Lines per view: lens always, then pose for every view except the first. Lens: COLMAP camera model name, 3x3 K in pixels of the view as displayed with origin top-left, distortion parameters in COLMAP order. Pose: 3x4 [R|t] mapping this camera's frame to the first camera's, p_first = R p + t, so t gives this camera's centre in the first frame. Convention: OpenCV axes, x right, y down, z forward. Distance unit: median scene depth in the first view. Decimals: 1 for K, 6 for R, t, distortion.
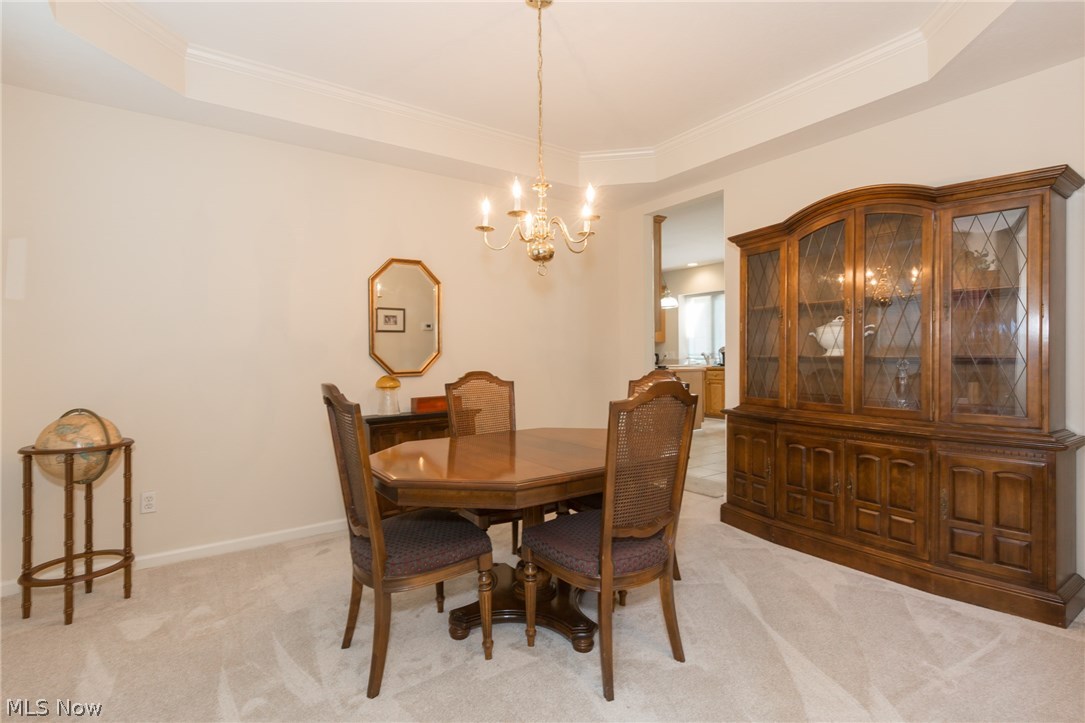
lens RADIAL K [[508.6, 0, 538.8], [0, 508.6, 354.1], [0, 0, 1]] dist [-0.000638, -0.000133]
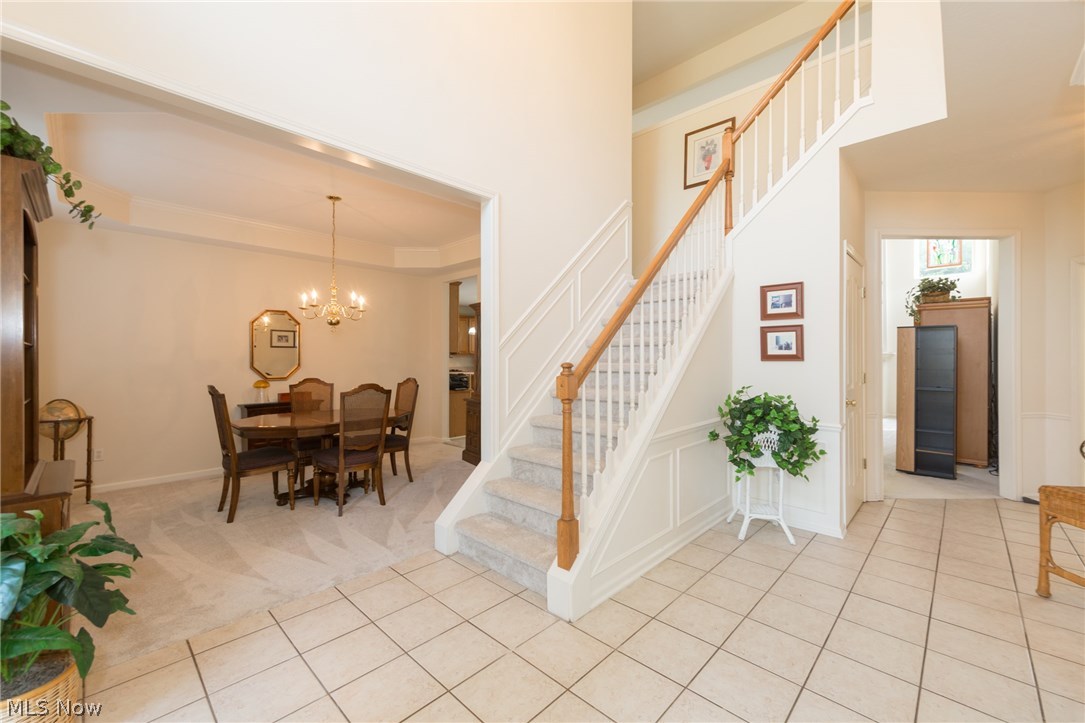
lens RADIAL K [[437.5, 0, 544.6], [0, 437.5, 356.3], [0, 0, 1]] dist [0.002387, 0.000347]
pose [[0.979889, 0.010812, 0.199252, 0.488976], [-0.009834, 0.999934, -0.005900, -0.054491], [-0.199303, 0.003822, 0.979930, -0.899139]]
